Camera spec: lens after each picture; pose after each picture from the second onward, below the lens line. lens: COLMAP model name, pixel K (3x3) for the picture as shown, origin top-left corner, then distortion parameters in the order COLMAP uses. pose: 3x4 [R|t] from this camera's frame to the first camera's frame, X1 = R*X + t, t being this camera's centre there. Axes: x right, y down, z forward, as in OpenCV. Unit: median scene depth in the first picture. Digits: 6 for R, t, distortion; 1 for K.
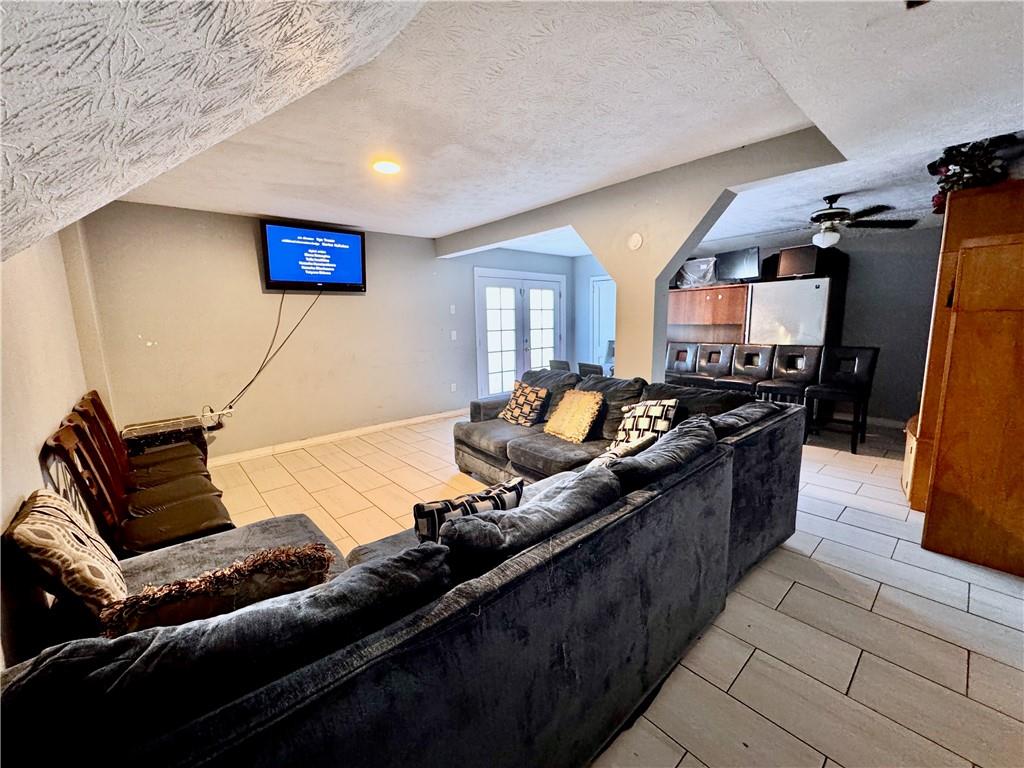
lens RADIAL K [[410.4, 0, 512.0], [0, 410.4, 384.0], [0, 0, 1]] dist [-0.006230, 0.002257]
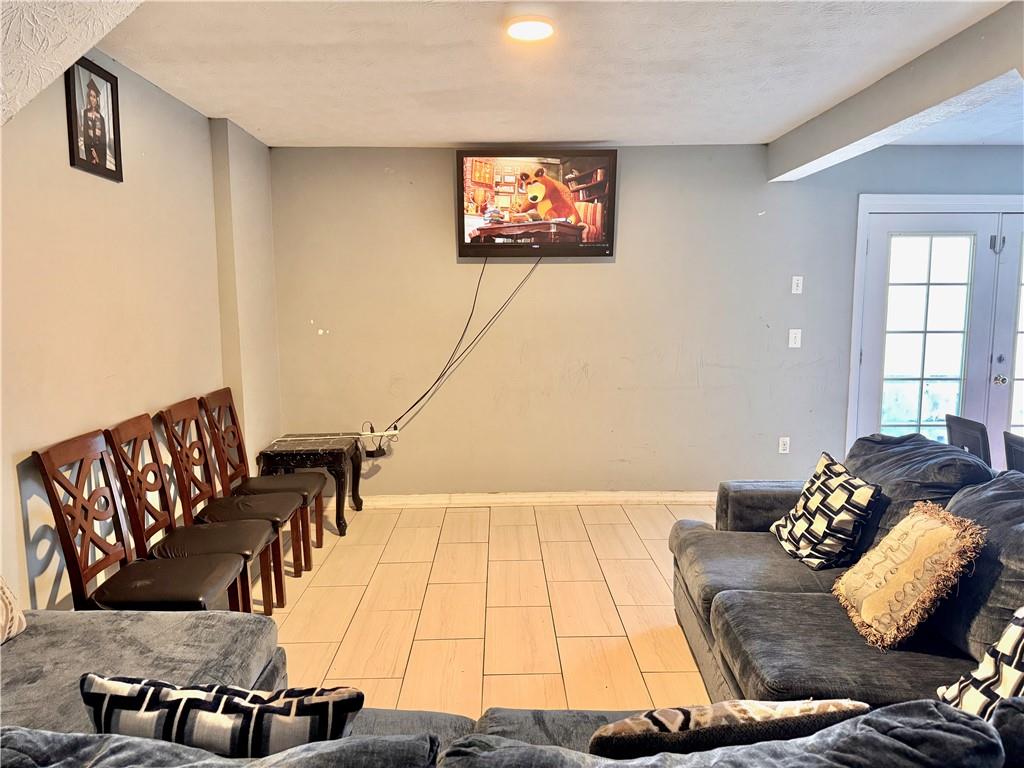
lens RADIAL K [[717.2, 0, 492.4], [0, 717.2, 388.9], [0, 0, 1]] dist [0.085702, -0.126613]
pose [[0.754161, 0.095123, -0.649763, 0.259597], [-0.113737, 0.993420, 0.013423, -0.051552], [0.646765, 0.063779, 0.760018, 0.207961]]
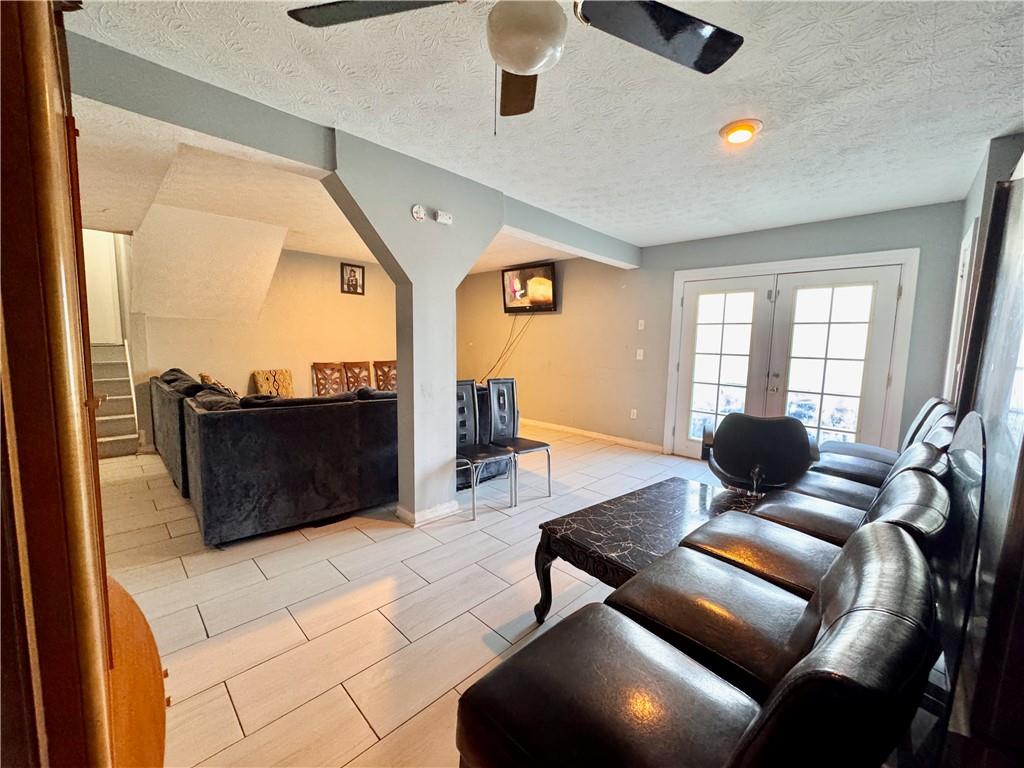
lens RADIAL K [[410.4, 0, 512.0], [0, 410.4, 384.0], [0, 0, 1]] dist [-0.006230, 0.002257]
pose [[0.067021, 0.128137, -0.989489, 1.209841], [-0.178583, 0.977245, 0.114455, -0.186120], [0.981640, 0.169035, 0.088379, 1.147571]]
